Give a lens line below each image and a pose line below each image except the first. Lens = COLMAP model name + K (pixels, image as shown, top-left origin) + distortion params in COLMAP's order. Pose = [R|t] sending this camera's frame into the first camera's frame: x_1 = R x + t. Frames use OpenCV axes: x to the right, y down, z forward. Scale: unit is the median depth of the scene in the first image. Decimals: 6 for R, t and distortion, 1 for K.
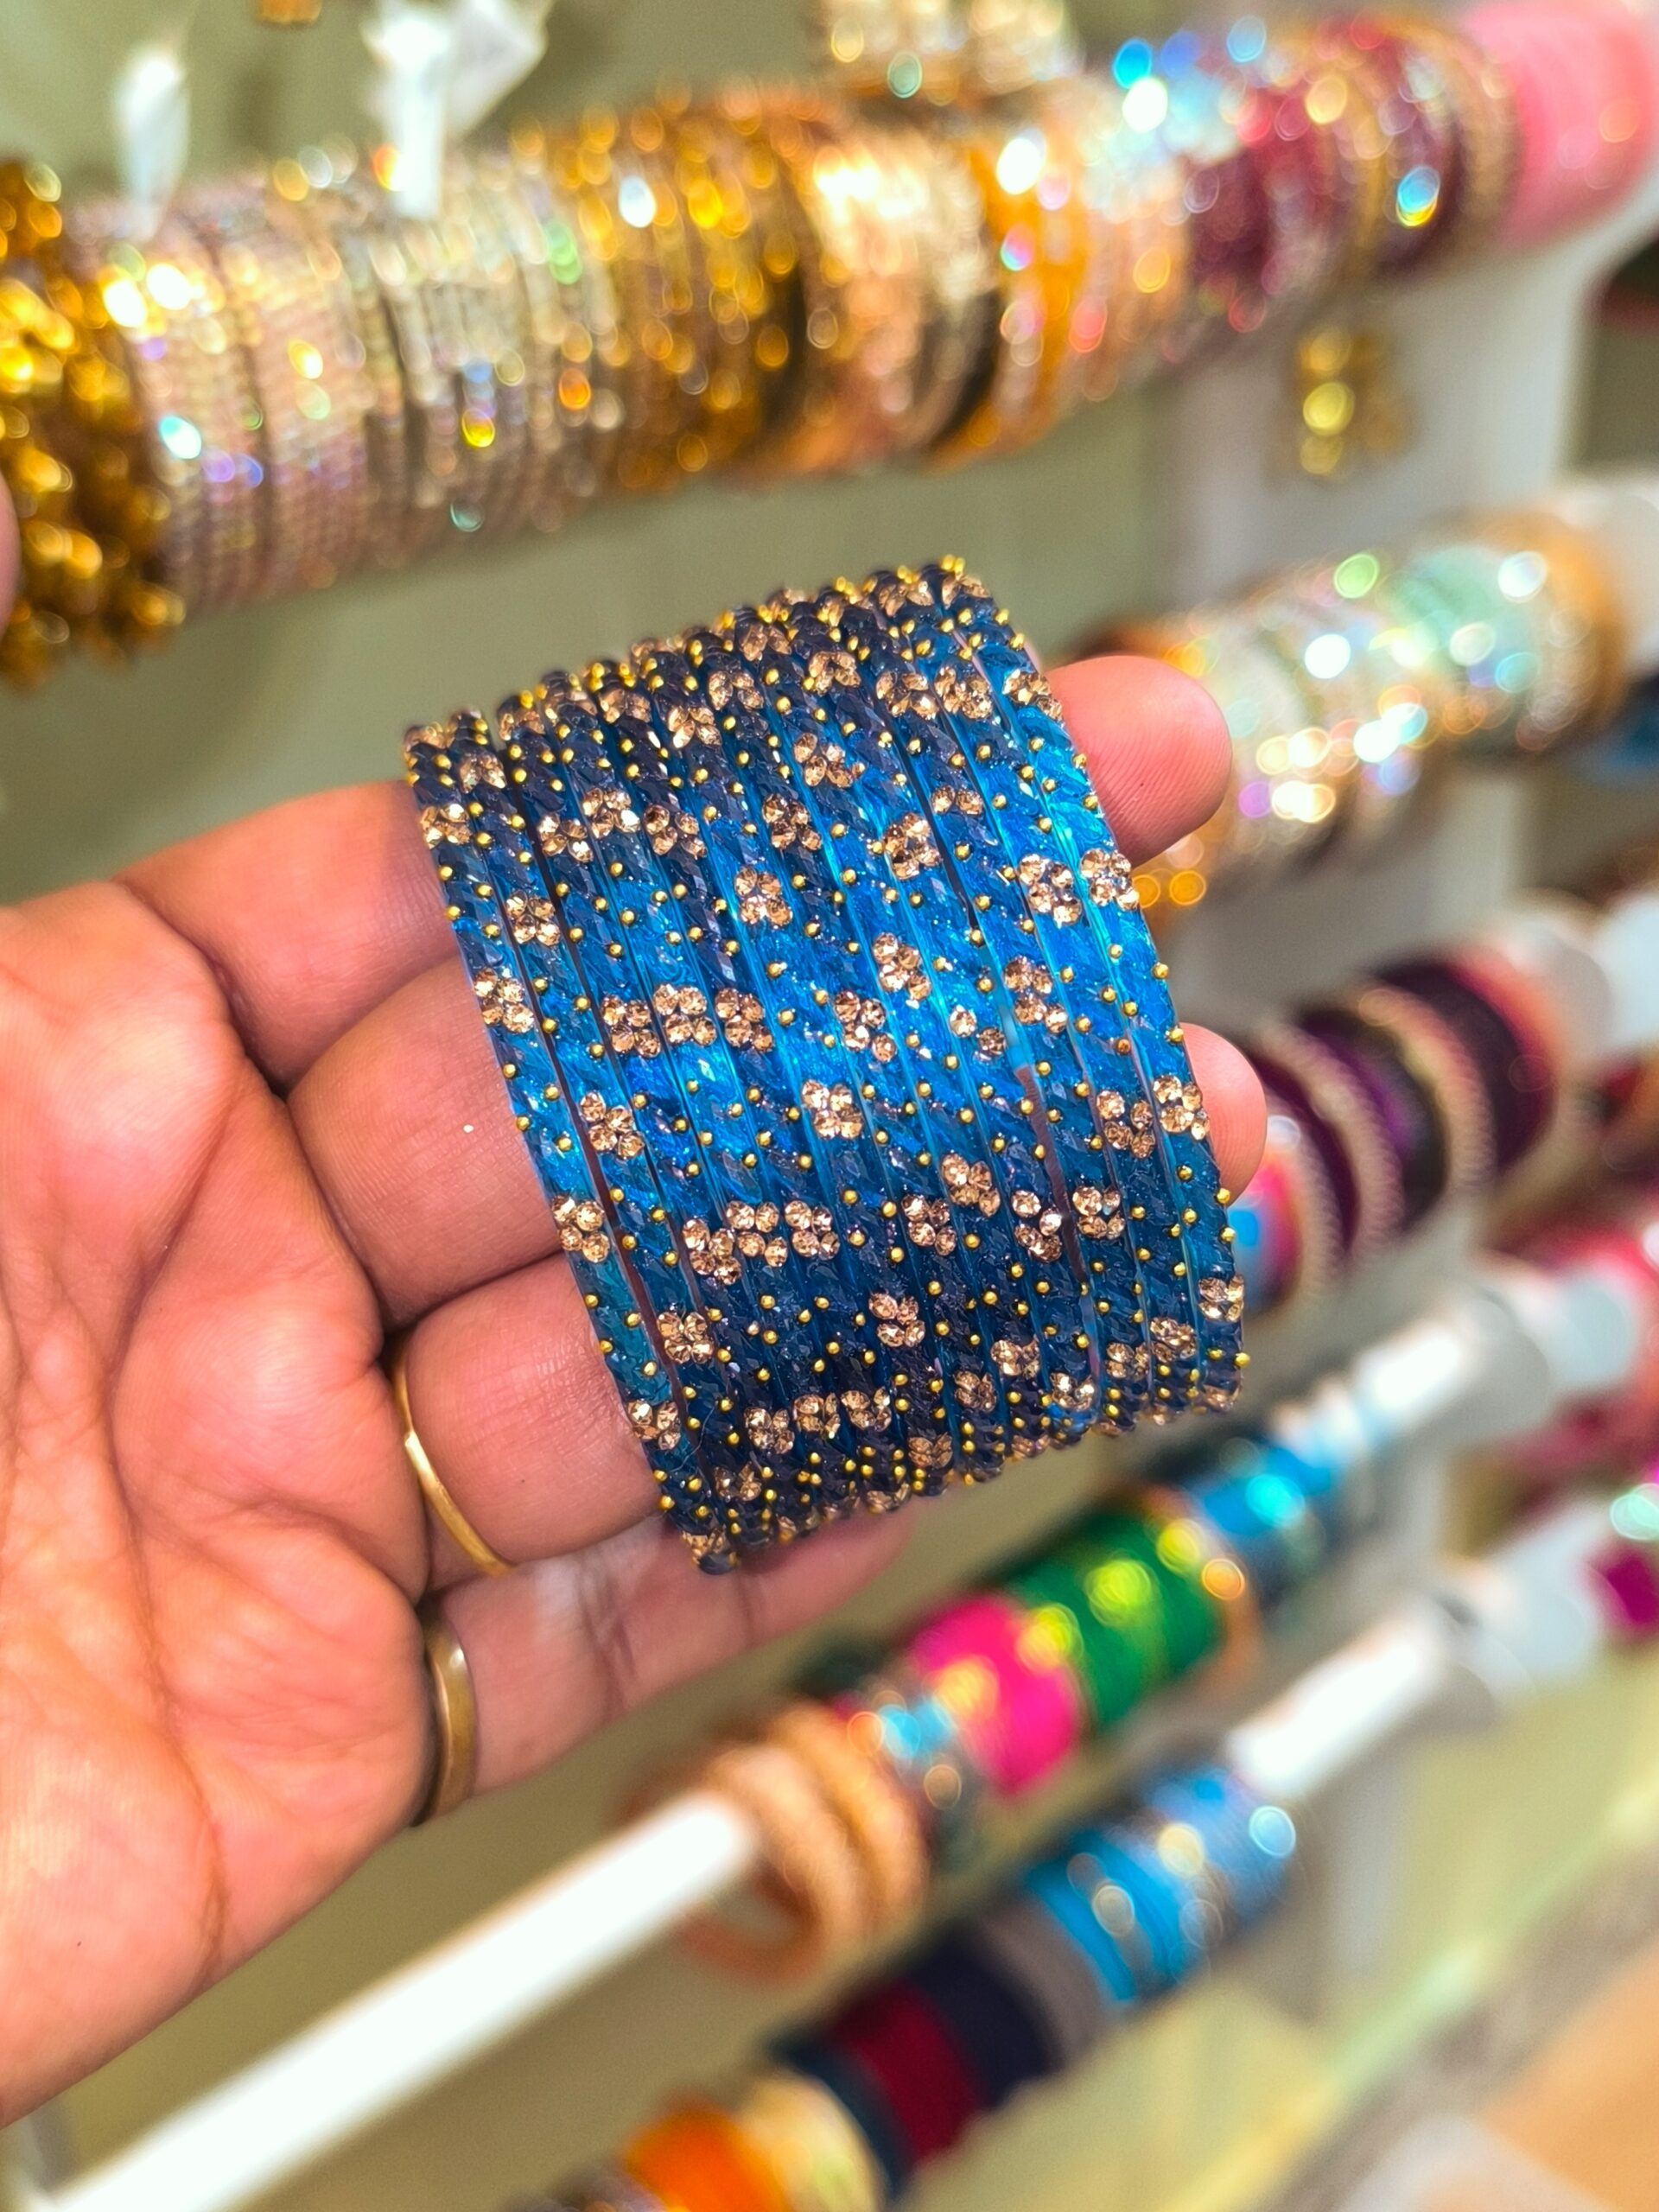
lens RADIAL K [[2487.5, 0, 829.5], [0, 2487.5, 1106.0], [0, 0, 1]] dist [-0.023926, -0.010969]
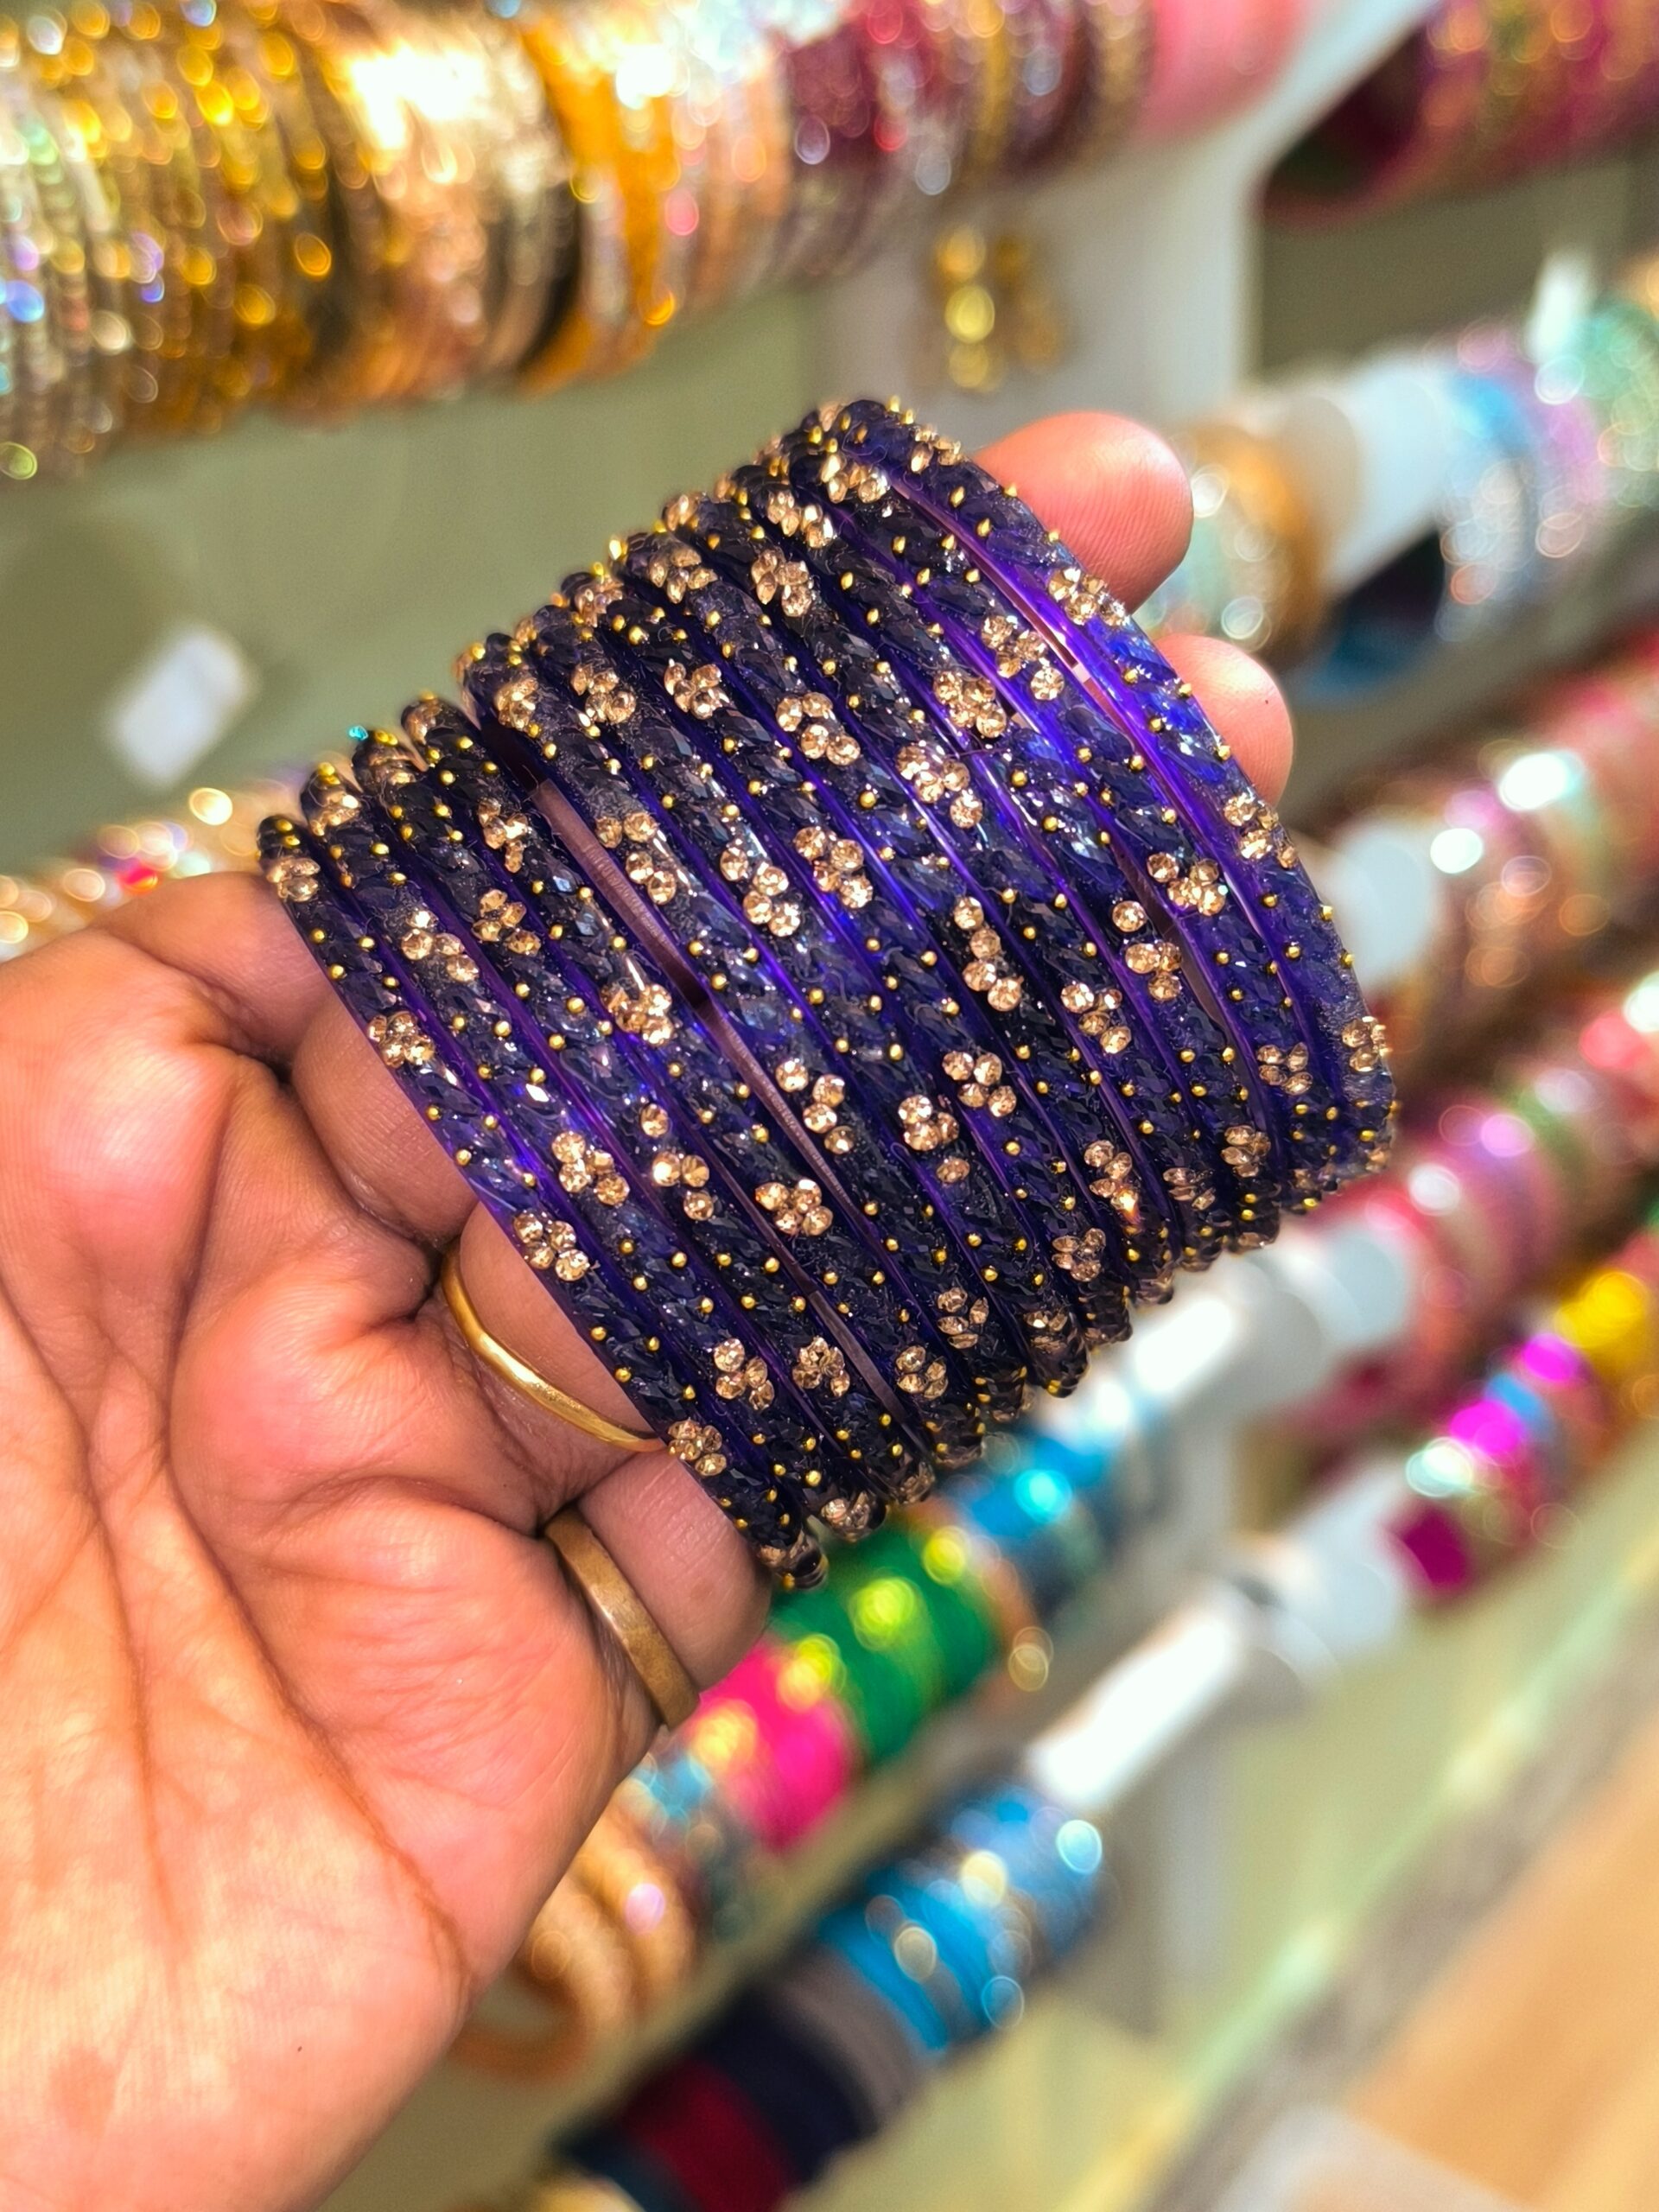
lens RADIAL K [[2500.8, 0, 842.0], [0, 2500.8, 1090.4], [0, 0, 1]] dist [-0.013625, -0.045397]
pose [[0.992149, -0.090461, 0.086354, 0.057327], [0.091744, 0.995722, -0.011004, 0.015476], [-0.084989, 0.018840, 0.996204, 0.103442]]
